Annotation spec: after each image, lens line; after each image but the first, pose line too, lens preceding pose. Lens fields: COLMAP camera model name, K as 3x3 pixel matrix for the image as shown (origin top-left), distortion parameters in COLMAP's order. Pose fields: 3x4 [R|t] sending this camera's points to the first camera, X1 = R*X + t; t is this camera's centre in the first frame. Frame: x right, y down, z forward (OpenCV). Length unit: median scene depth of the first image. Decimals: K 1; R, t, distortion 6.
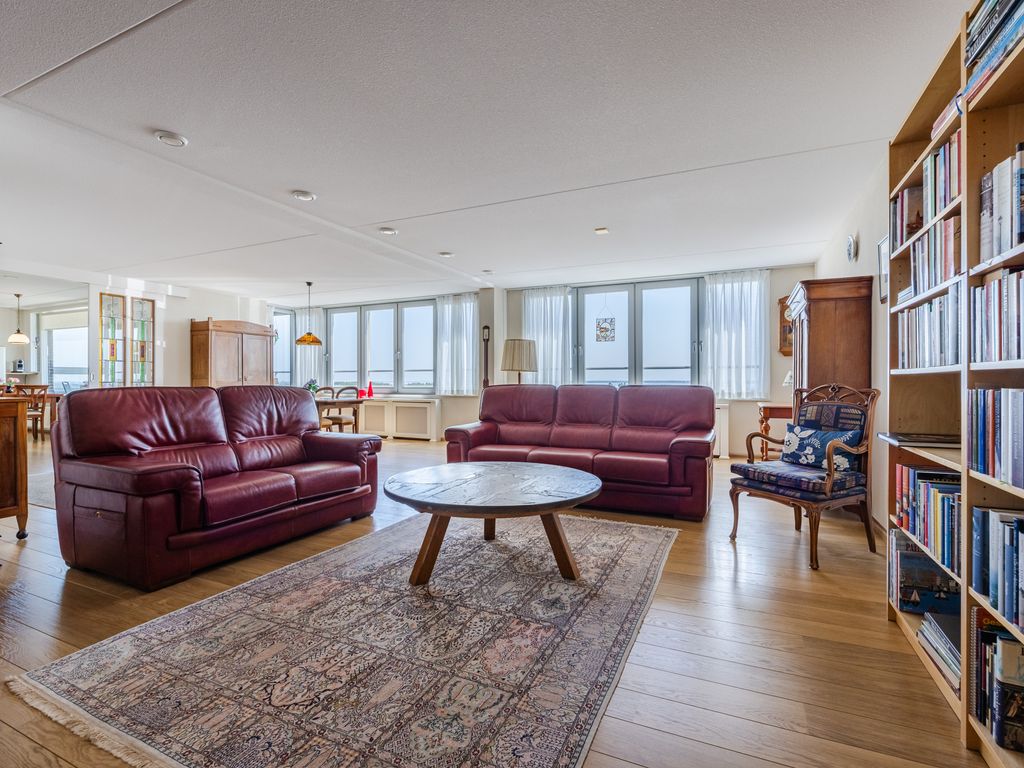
lens RADIAL K [[494.1, 0, 513.7], [0, 494.1, 379.6], [0, 0, 1]] dist [-0.013080, 0.001725]
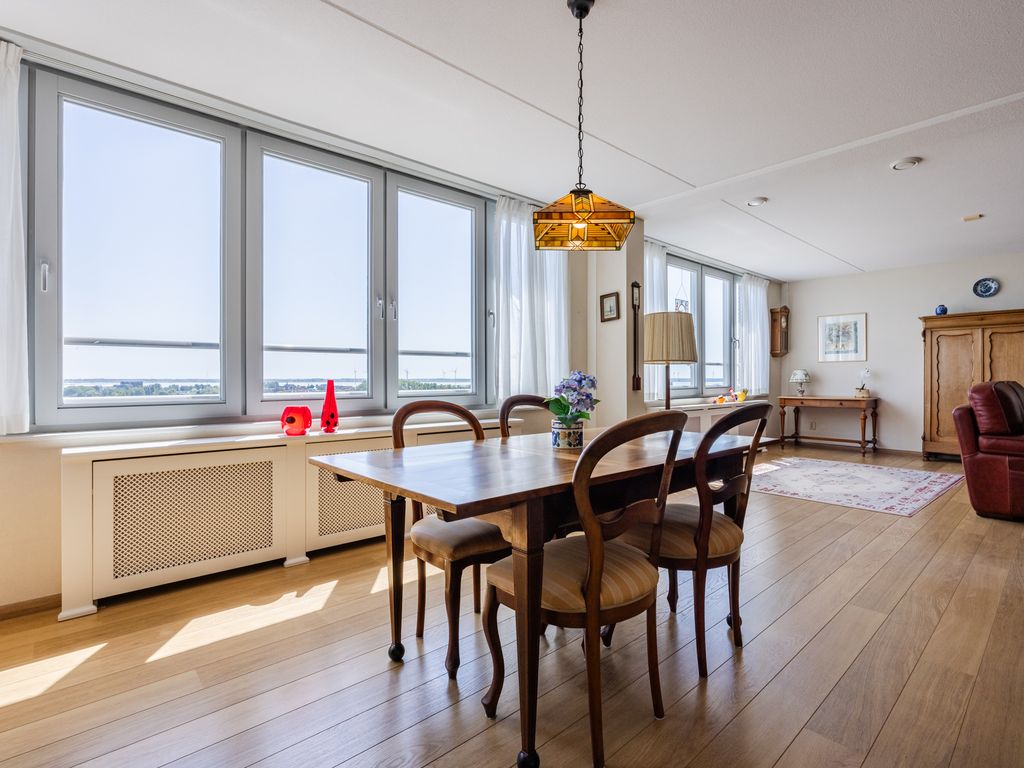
lens RADIAL K [[494.1, 0, 522.3], [0, 494.1, 377.6], [0, 0, 1]] dist [-0.013080, 0.001725]
pose [[0.399859, 0.001423, 0.916576, -0.638863], [-0.000642, 0.999999, -0.001272, 0.002627], [-0.916576, -0.000079, 0.399860, 0.869360]]
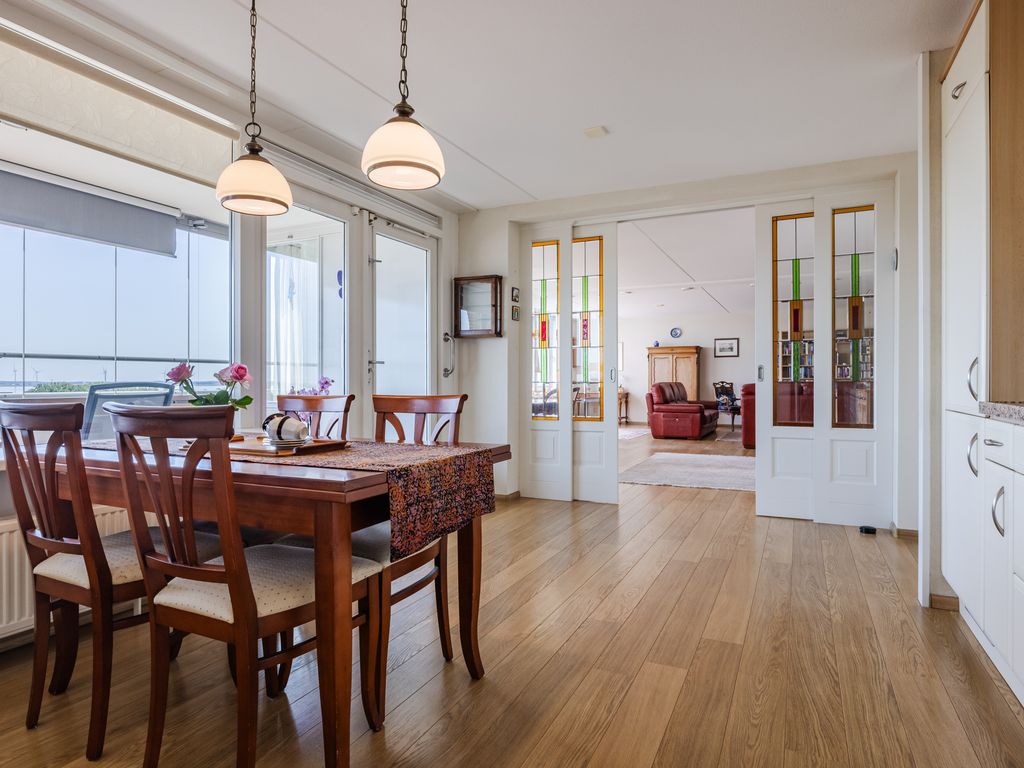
lens RADIAL K [[565.7, 0, 527.3], [0, 565.7, 381.2], [0, 0, 1]] dist [0.004300, -0.001571]
pose [[0.011053, -0.000023, 0.999939, -1.334827], [-0.001039, 0.999999, 0.000034, 0.003496], [-0.999938, -0.001039, 0.011053, 0.930454]]
